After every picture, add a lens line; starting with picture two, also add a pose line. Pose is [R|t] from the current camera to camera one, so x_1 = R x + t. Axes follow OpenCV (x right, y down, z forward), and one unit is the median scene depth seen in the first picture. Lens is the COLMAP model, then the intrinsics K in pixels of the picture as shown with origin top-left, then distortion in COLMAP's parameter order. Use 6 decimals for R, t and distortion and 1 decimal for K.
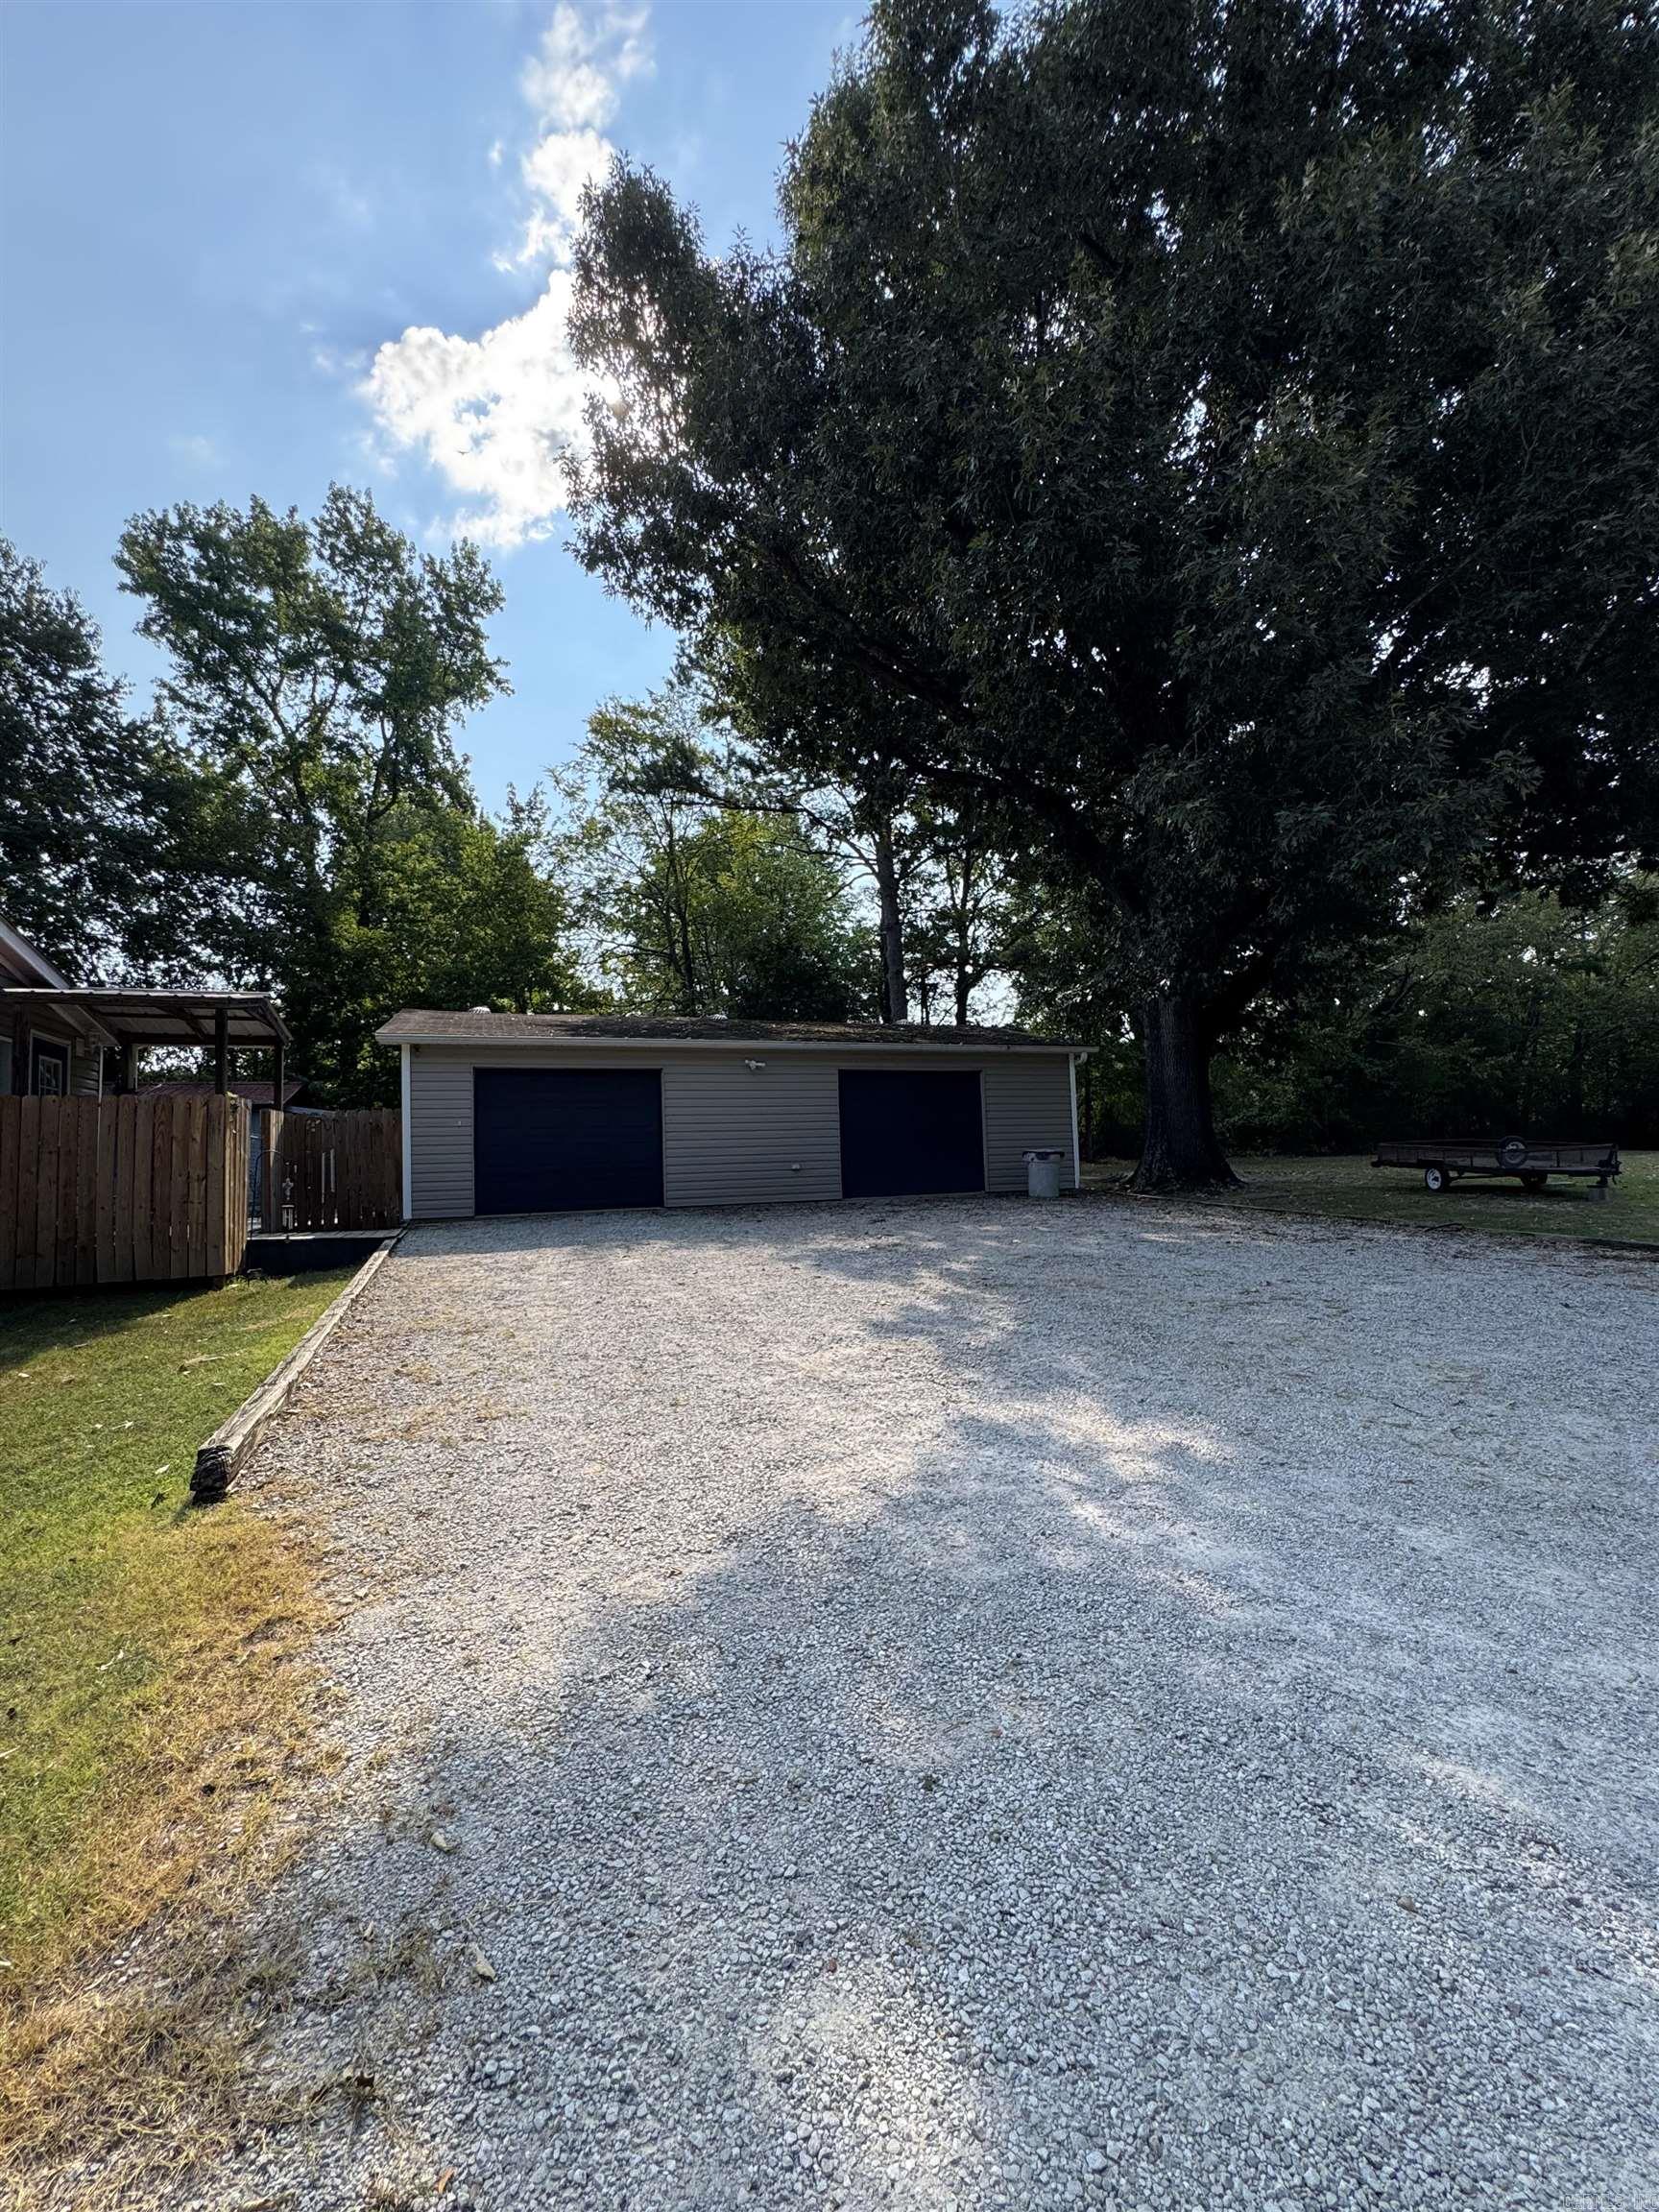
lens RADIAL K [[912.9, 0, 833.0], [0, 912.9, 1105.6], [0, 0, 1]] dist [-0.006516, -0.000219]
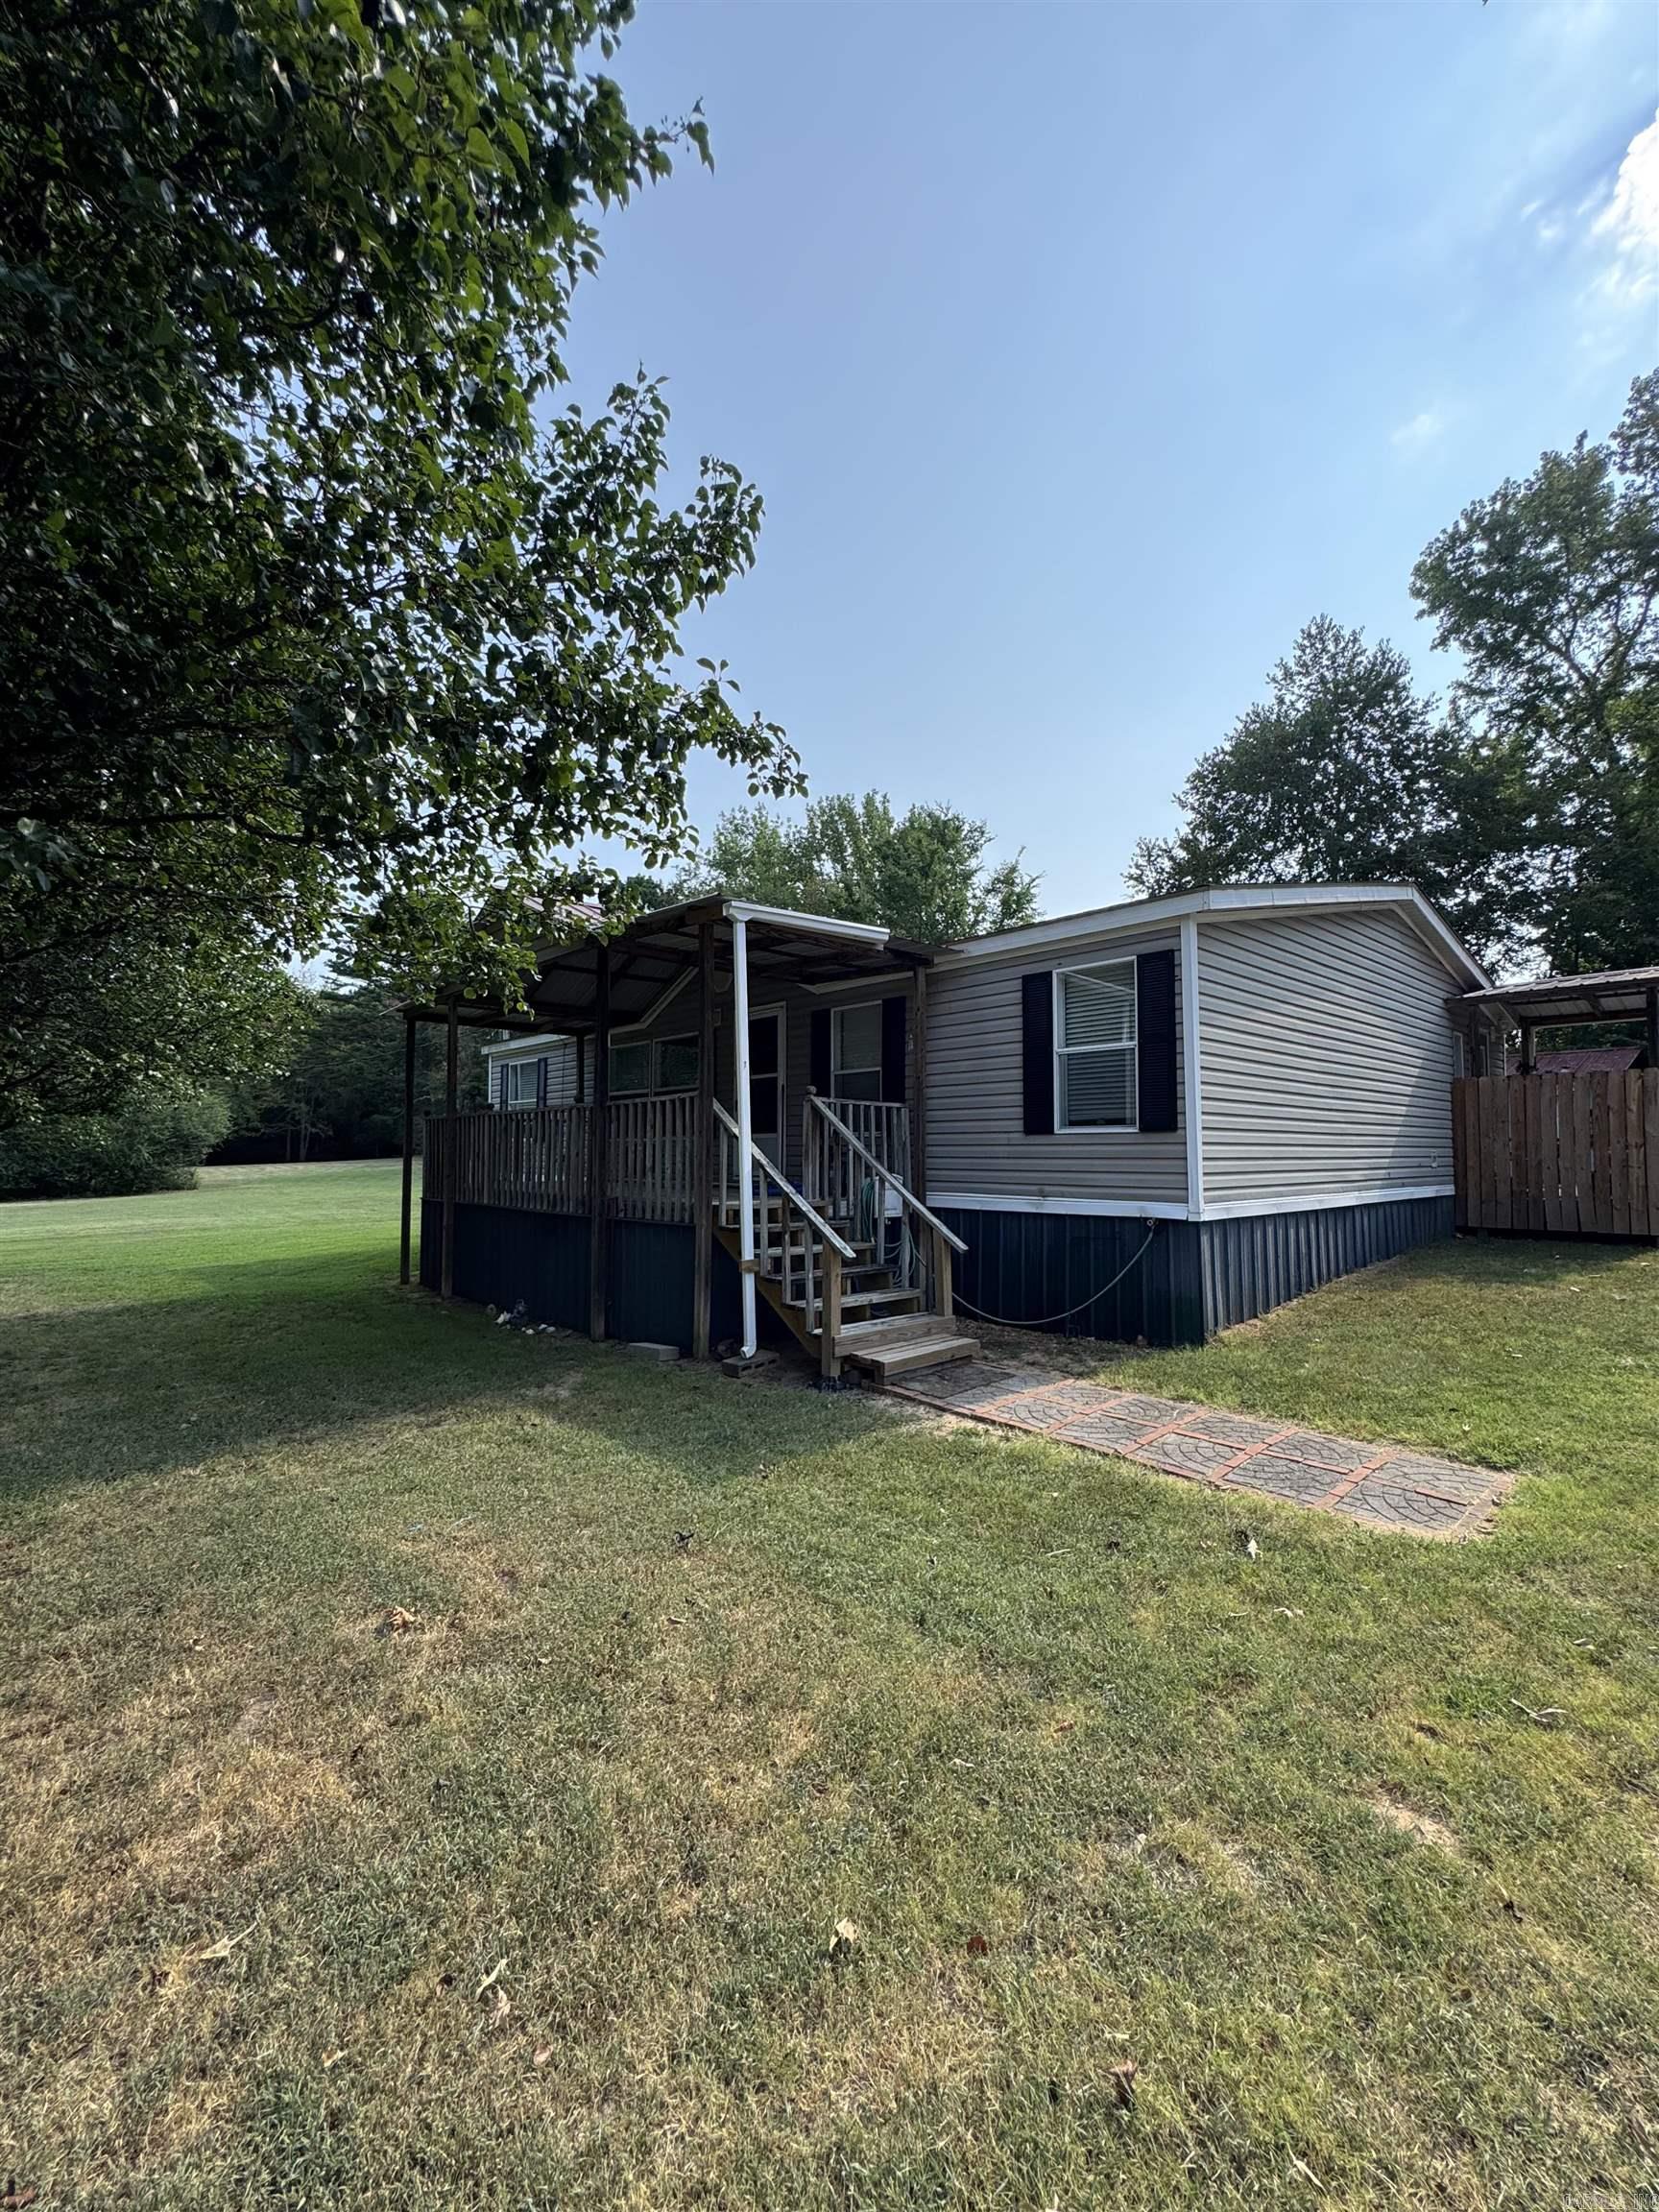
lens RADIAL K [[912.9, 0, 833.0], [0, 912.9, 1105.6], [0, 0, 1]] dist [-0.006516, -0.000219]
pose [[0.357908, -0.011855, -0.933682, -0.008222], [0.042185, 0.999104, 0.003486, -0.003922], [0.932803, -0.040635, 0.358087, -0.091506]]
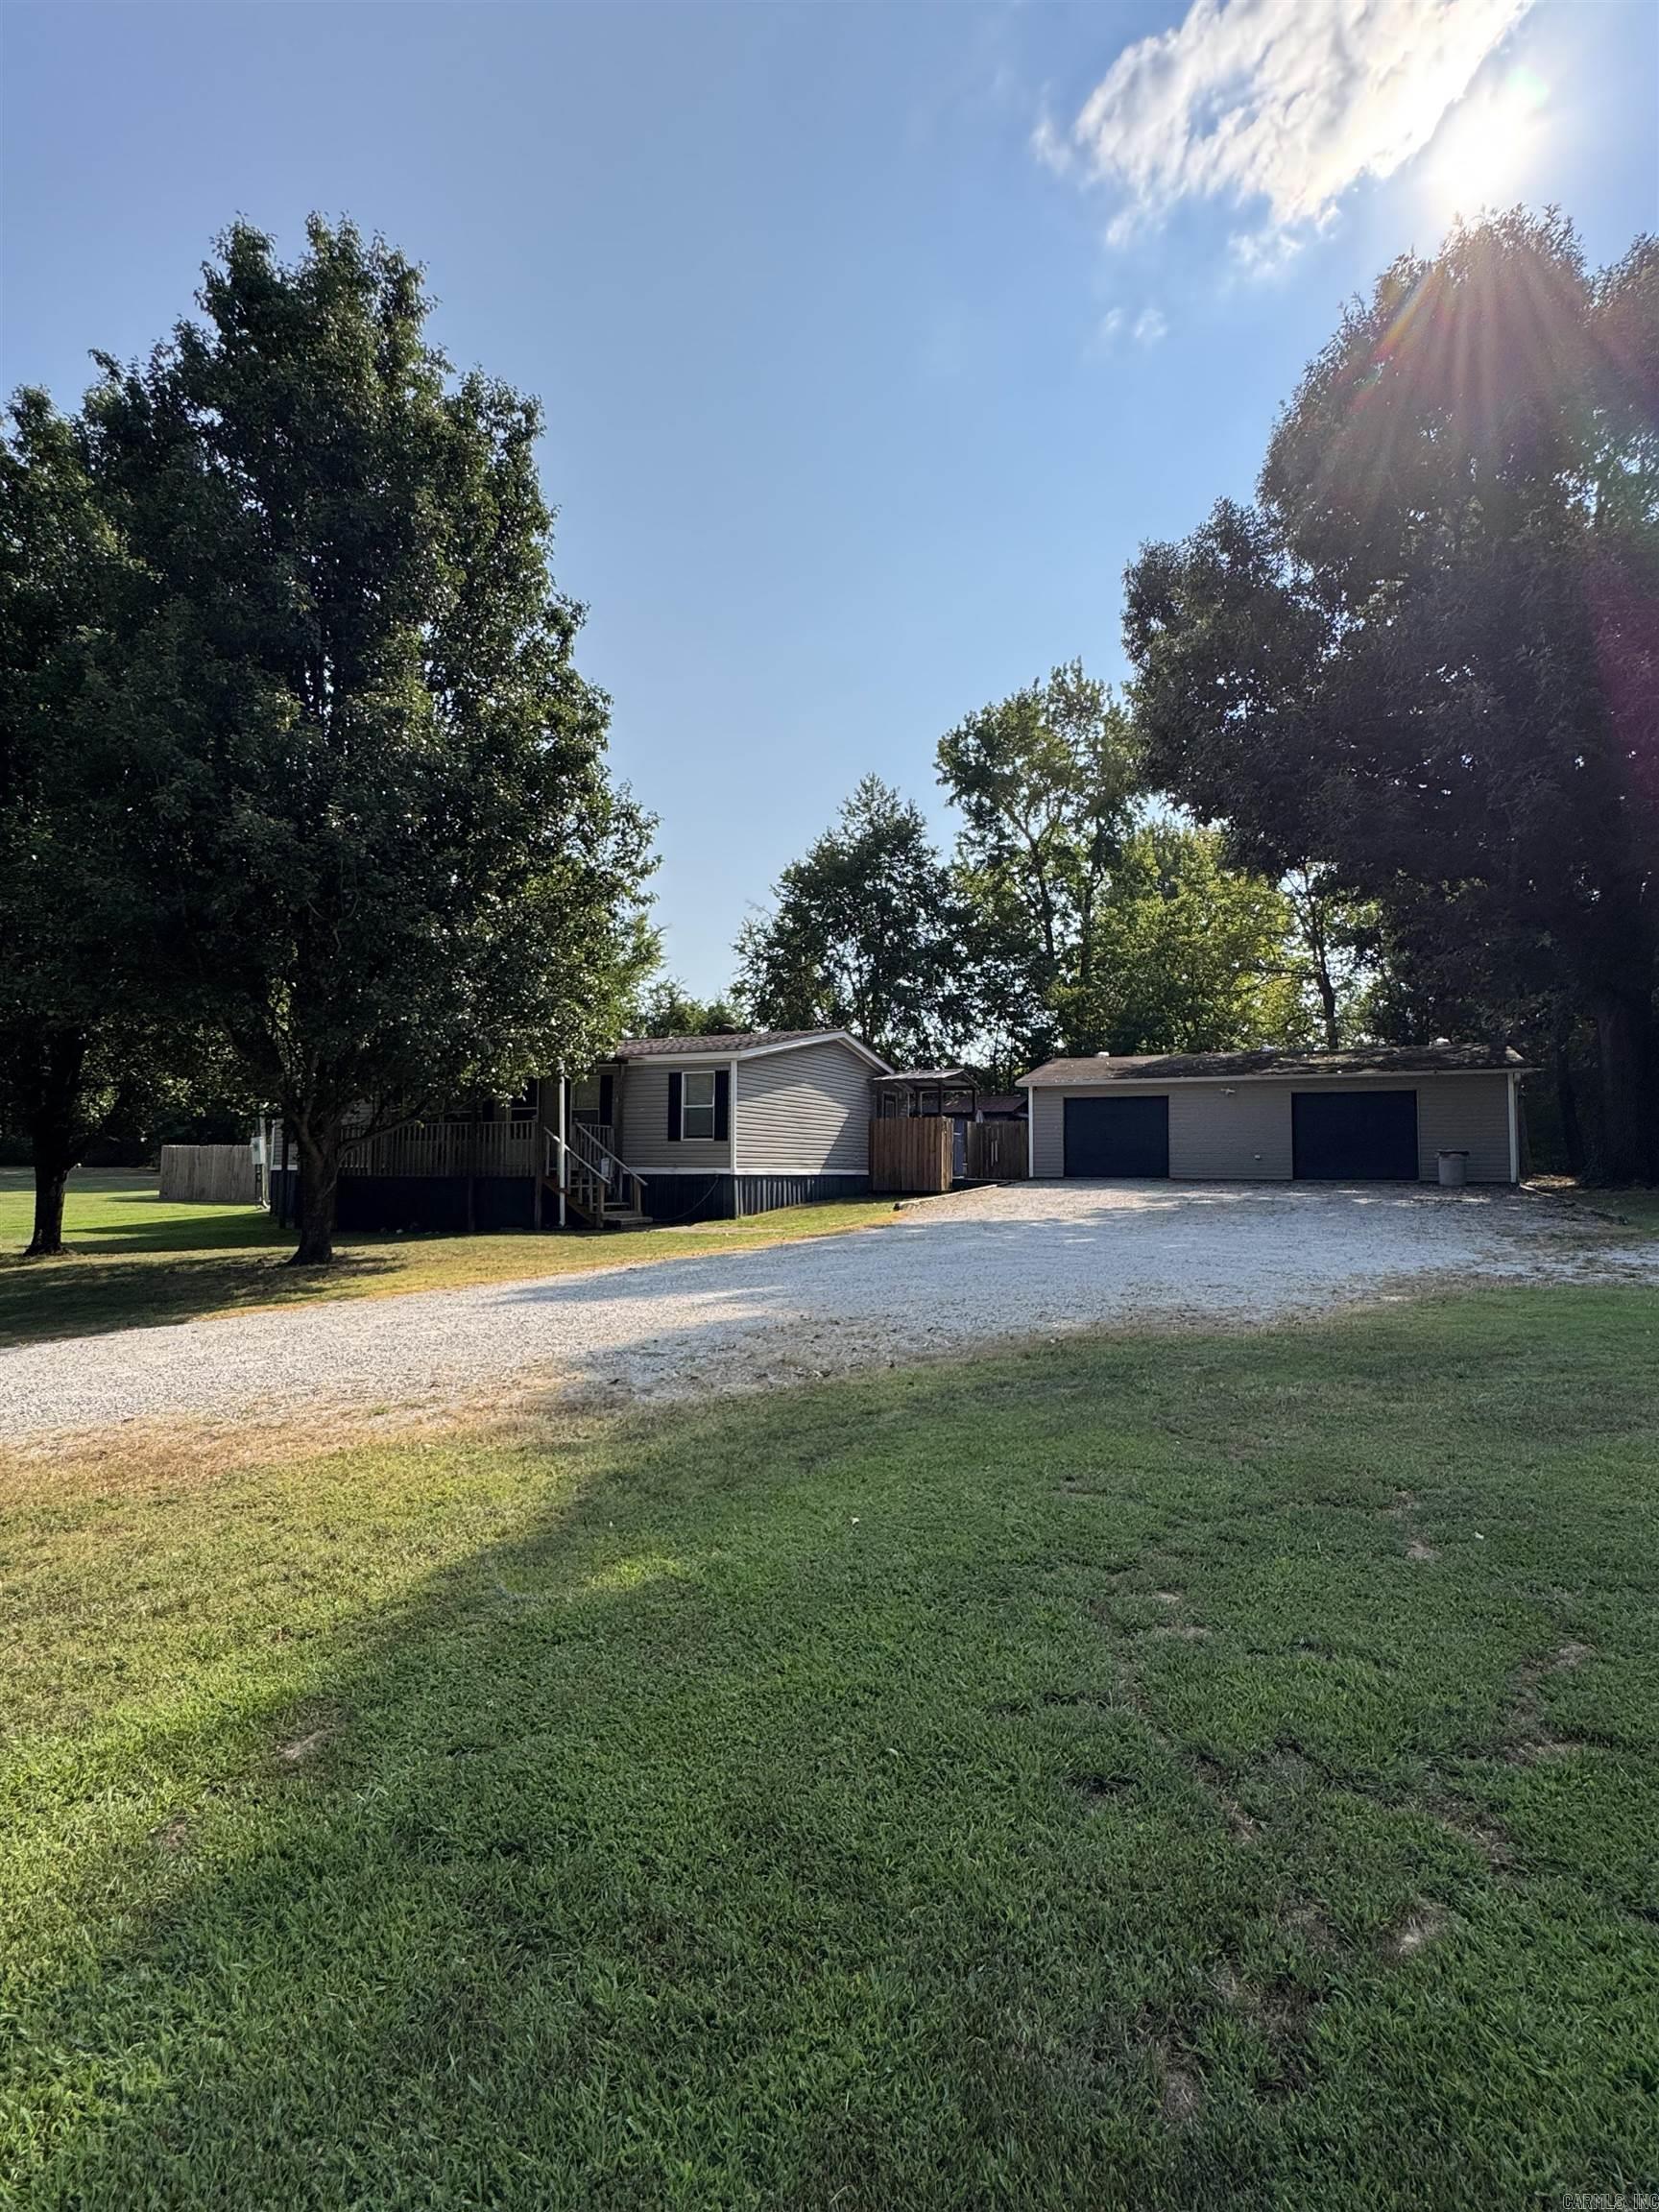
lens RADIAL K [[1020.4, 0, 831.1], [0, 1020.4, 1114.8], [0, 0, 1]] dist [-0.001976, -0.000359]
pose [[0.690365, -0.001313, -0.723461, 0.351508], [0.015321, 0.999801, 0.012806, -0.018348], [0.723299, -0.019925, 0.690247, -0.349982]]
